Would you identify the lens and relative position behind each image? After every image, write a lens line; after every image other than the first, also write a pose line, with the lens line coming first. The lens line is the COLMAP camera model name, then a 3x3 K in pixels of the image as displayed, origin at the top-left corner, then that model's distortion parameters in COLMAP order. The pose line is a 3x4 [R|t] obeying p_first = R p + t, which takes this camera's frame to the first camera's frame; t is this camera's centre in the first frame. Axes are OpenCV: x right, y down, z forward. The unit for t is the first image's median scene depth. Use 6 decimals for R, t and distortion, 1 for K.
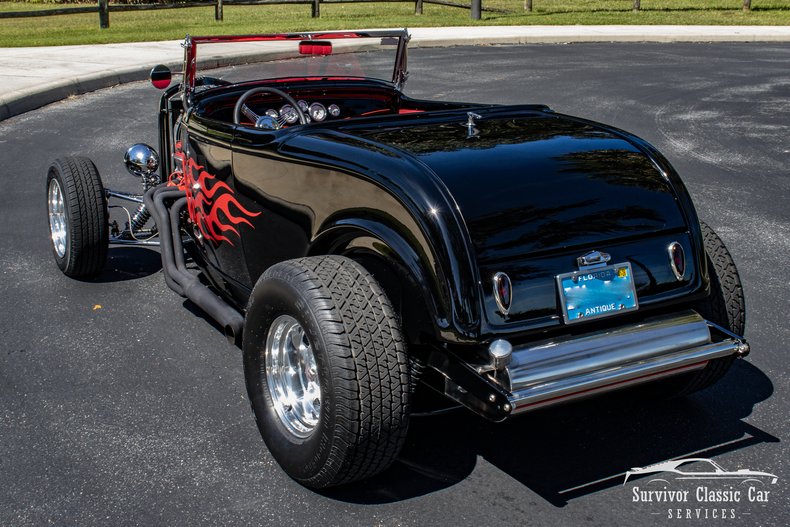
lens RADIAL K [[1241.5, 0, 351.1], [0, 1241.5, 277.4], [0, 0, 1]] dist [0.073518, 0.097278]
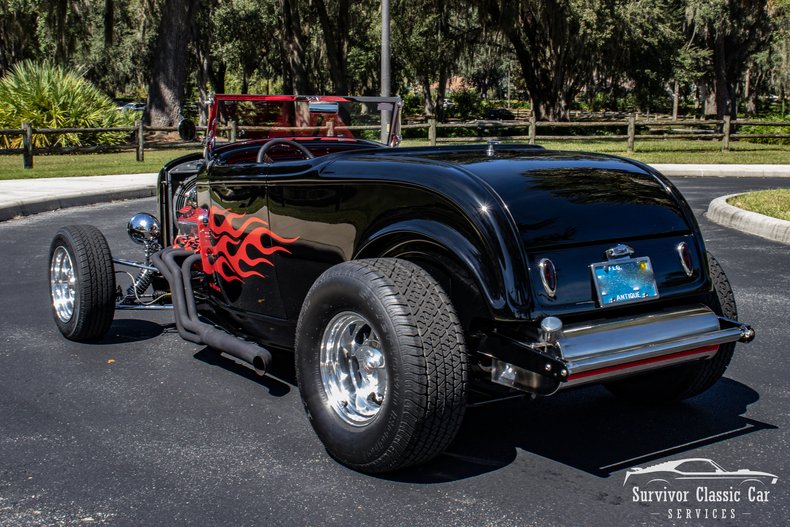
lens RADIAL K [[1232.4, 0, 384.2], [0, 1232.4, 260.4], [0, 0, 1]] dist [0.041170, 0.011420]
pose [[0.992641, -0.021213, 0.119218, -0.139397], [0.038413, 0.988848, -0.143886, 0.136281], [-0.114837, 0.147407, 0.982387, -0.060366]]
